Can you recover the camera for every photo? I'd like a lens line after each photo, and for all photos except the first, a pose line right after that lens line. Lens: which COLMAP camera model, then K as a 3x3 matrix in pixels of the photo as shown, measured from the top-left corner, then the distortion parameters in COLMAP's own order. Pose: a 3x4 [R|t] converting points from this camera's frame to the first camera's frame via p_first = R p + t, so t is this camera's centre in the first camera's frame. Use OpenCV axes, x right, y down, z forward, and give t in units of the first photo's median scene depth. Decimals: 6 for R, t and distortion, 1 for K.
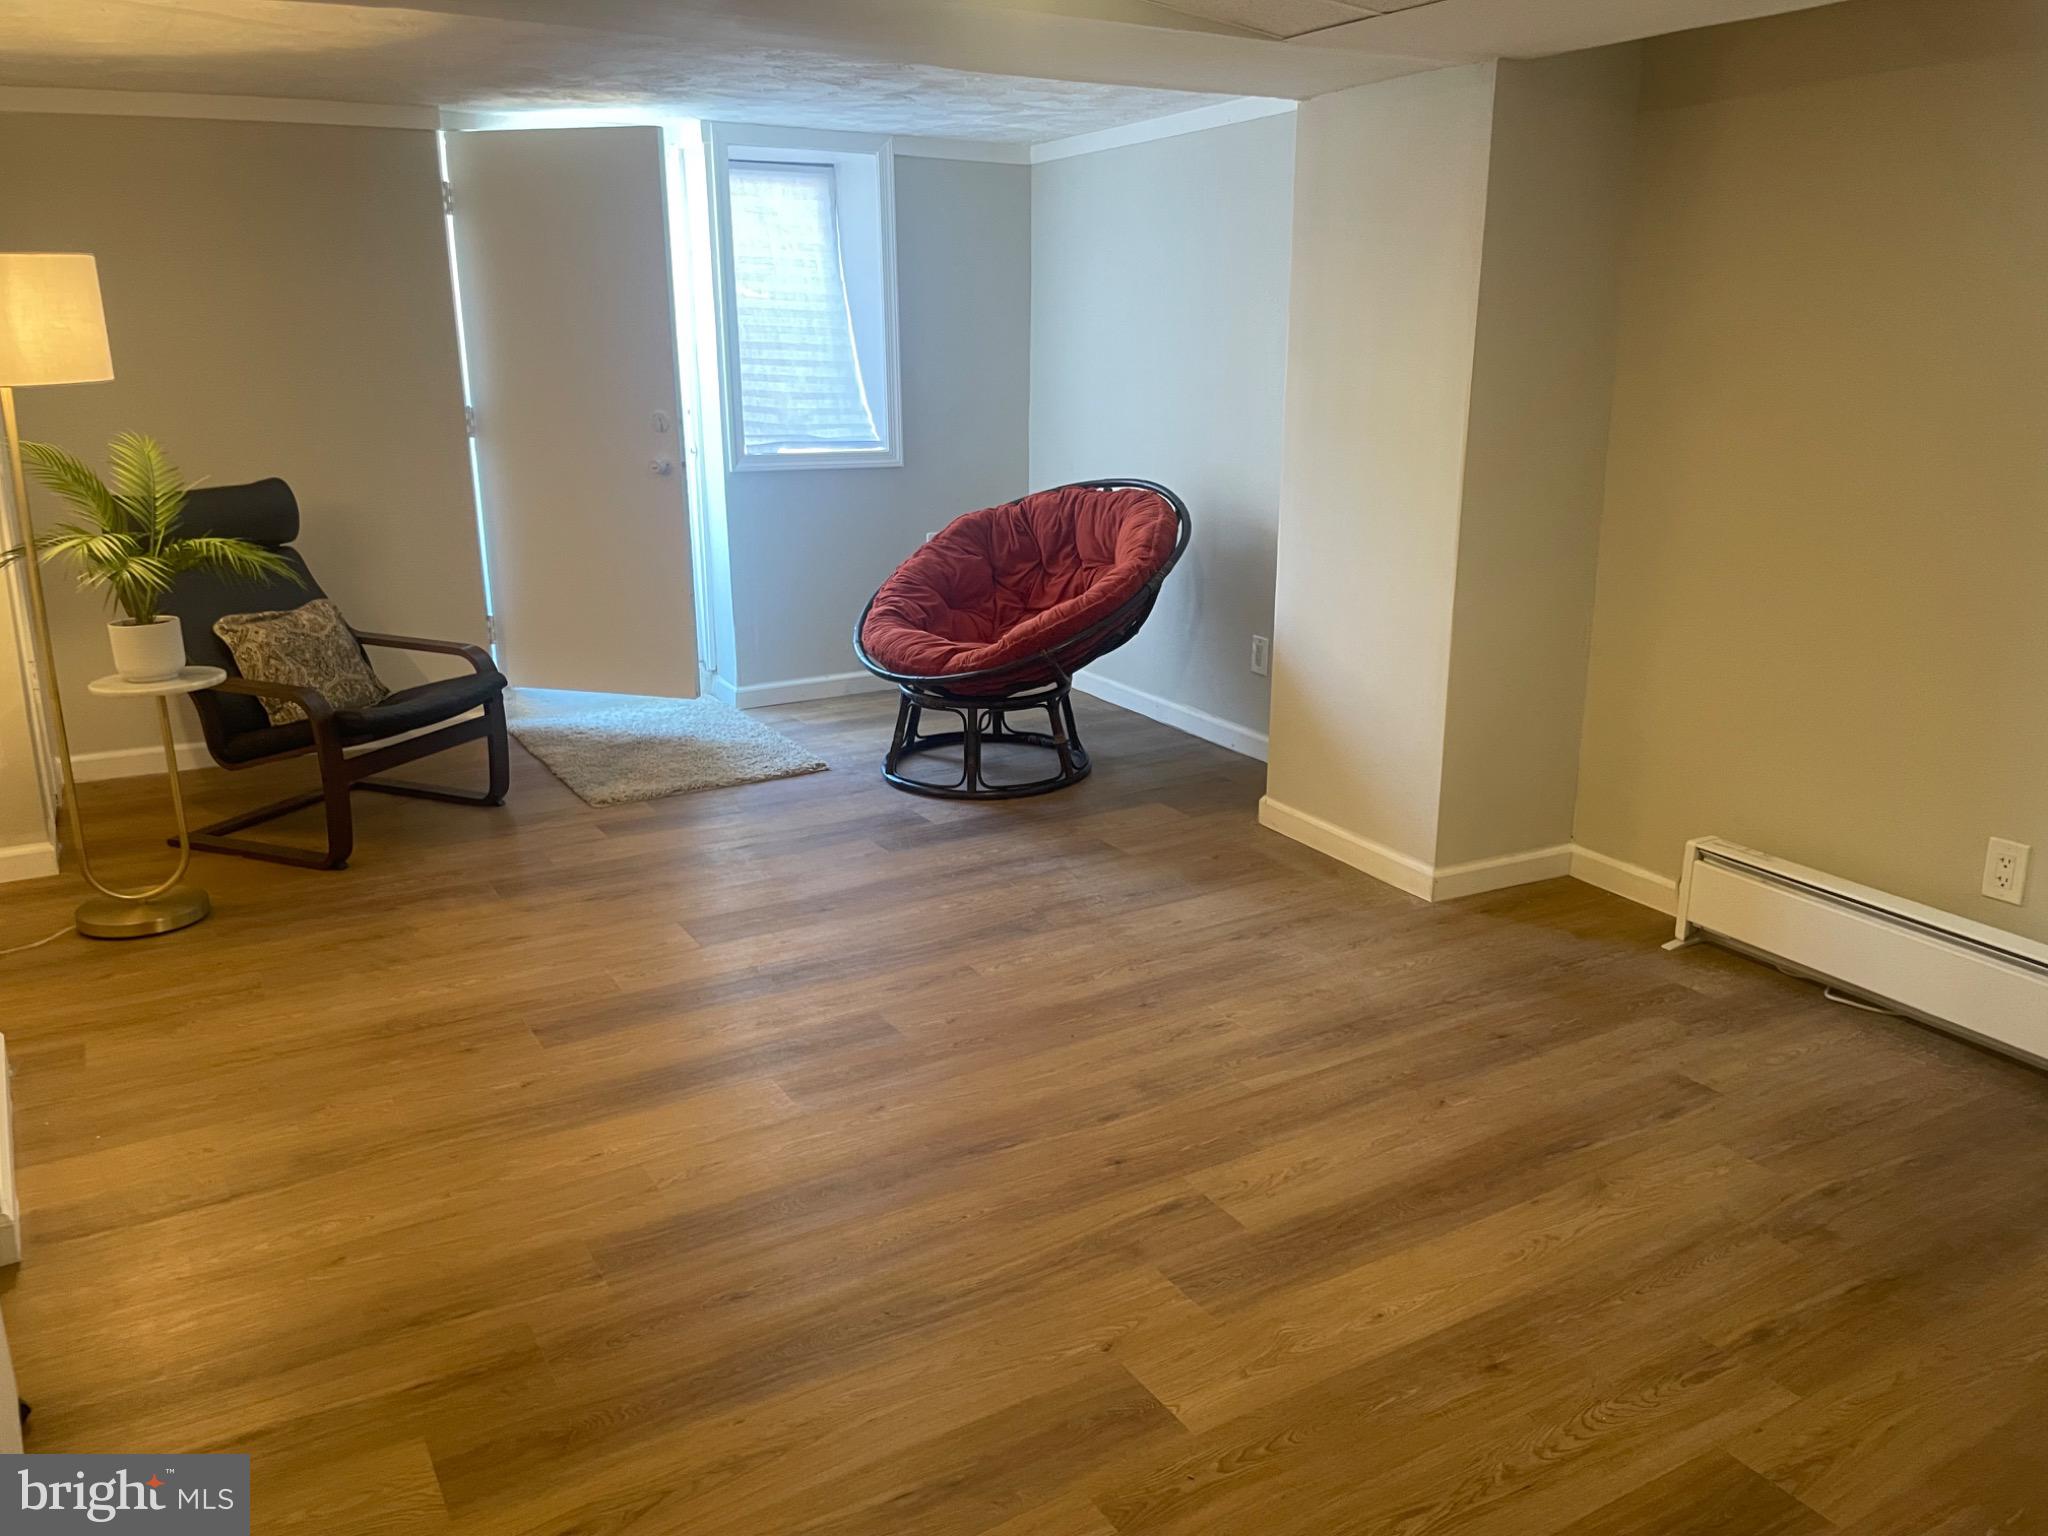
lens RADIAL K [[1593.7, 0, 1024.0], [0, 1593.7, 768.0], [0, 0, 1]] dist [0.017767, 0.001539]
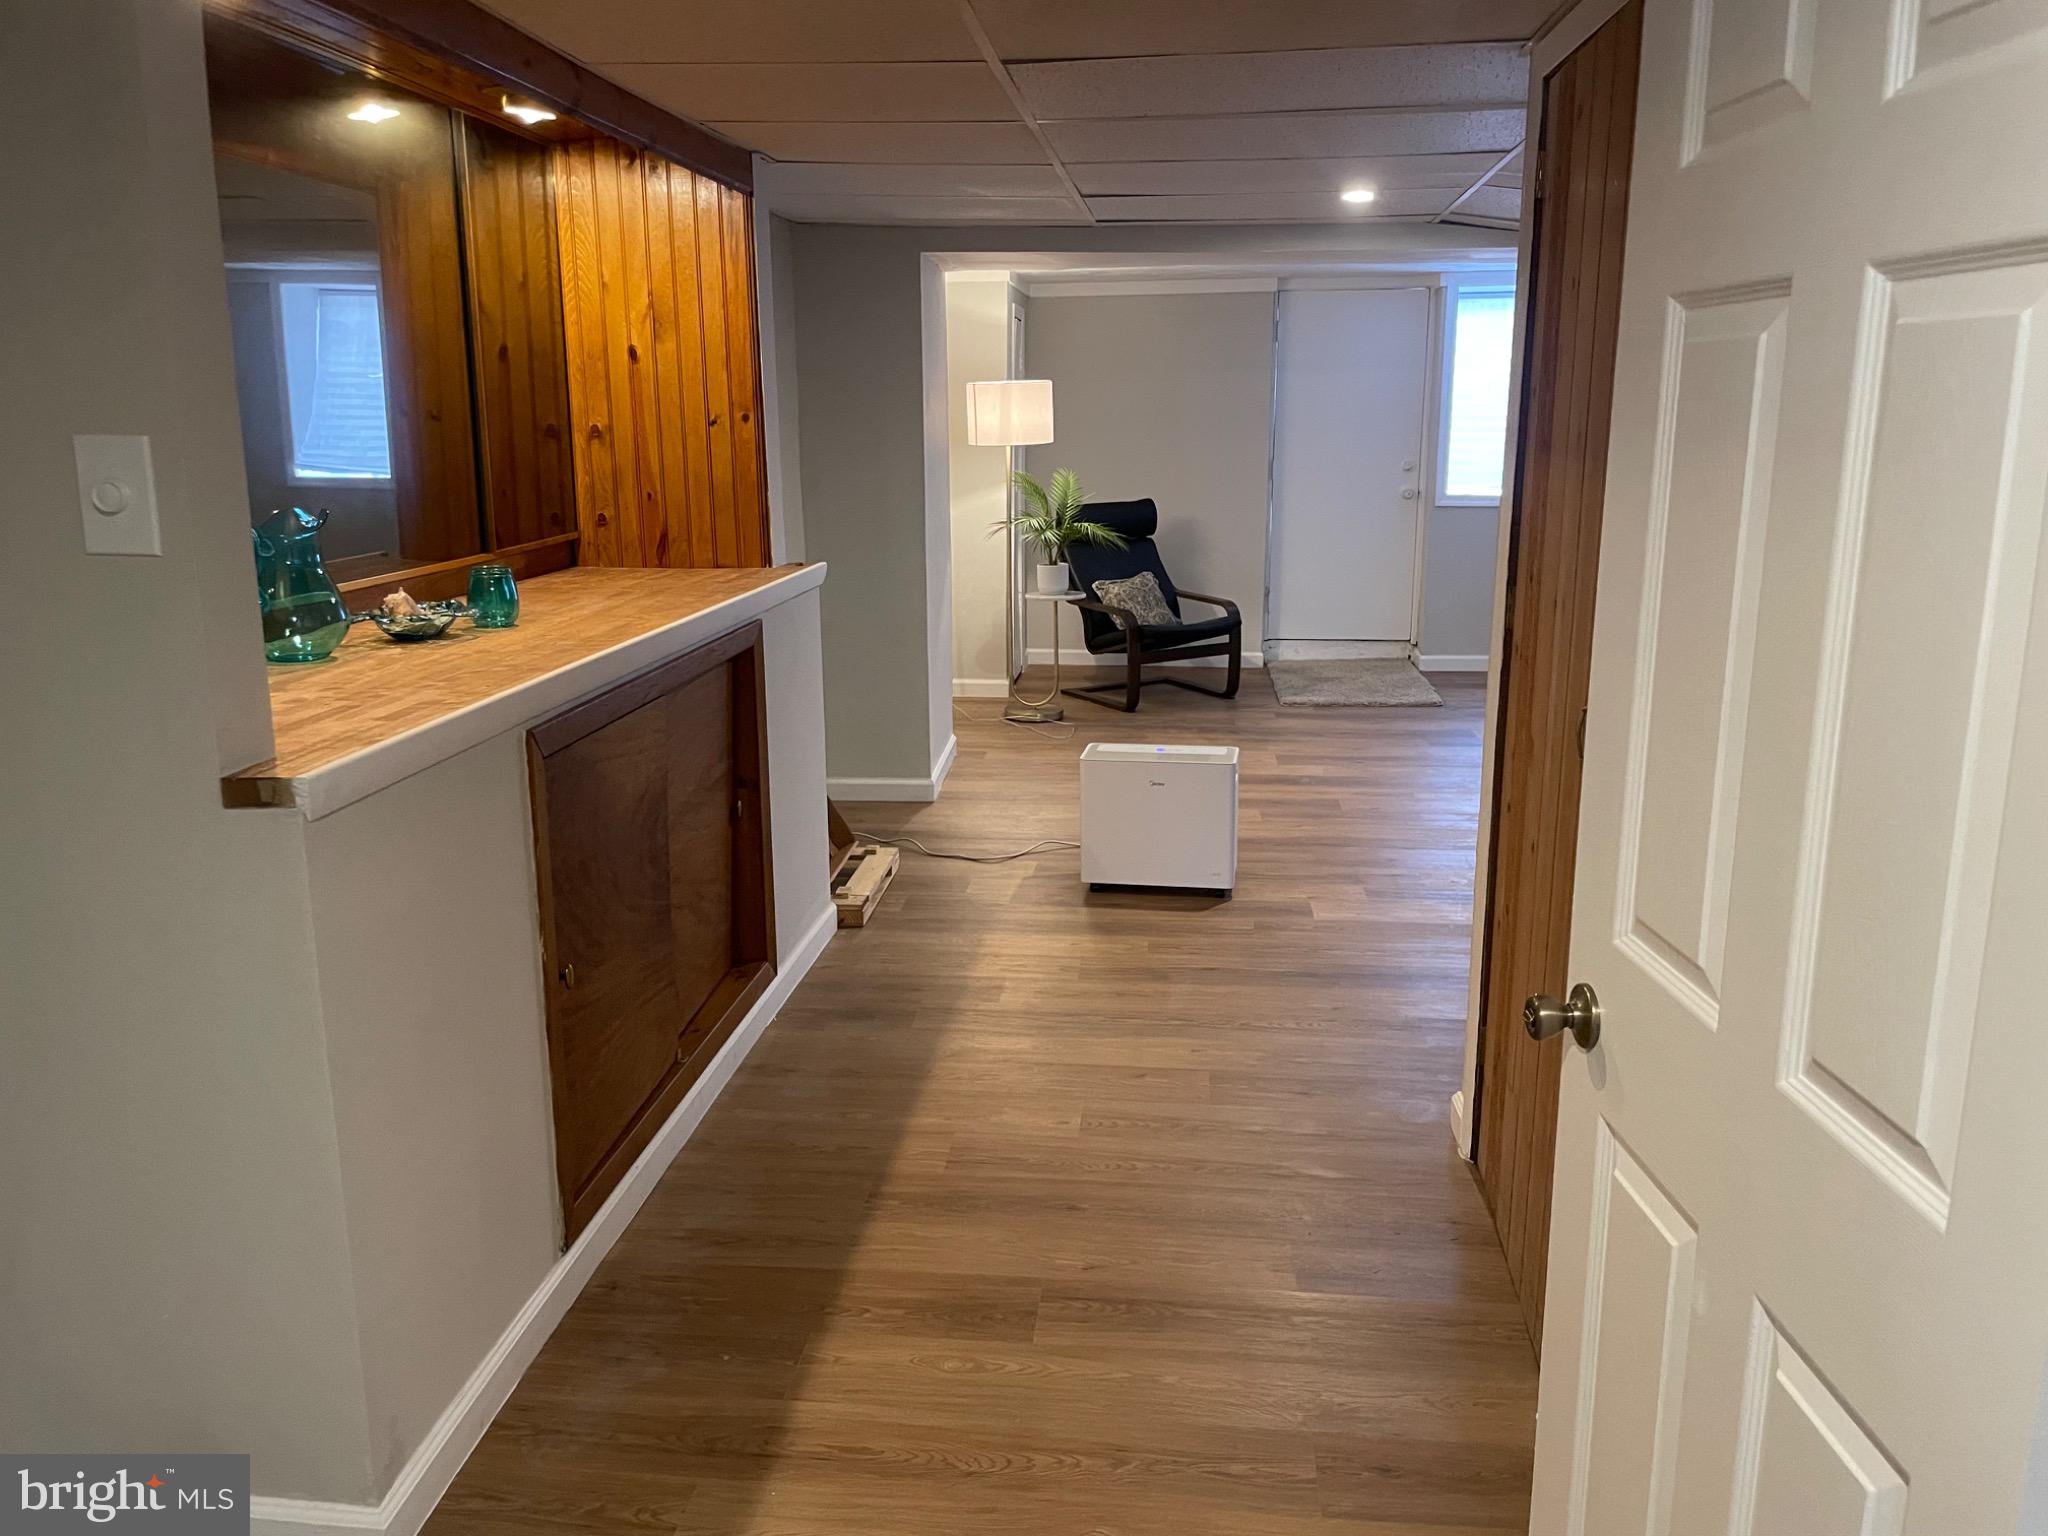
lens RADIAL K [[1593.7, 0, 1024.0], [0, 1593.7, 768.0], [0, 0, 1]] dist [0.017767, 0.001539]
pose [[0.807241, 0.136549, -0.574209, 0.550899], [-0.157846, 0.987380, 0.012898, 0.129622], [0.568723, 0.080225, 0.818607, -0.575238]]
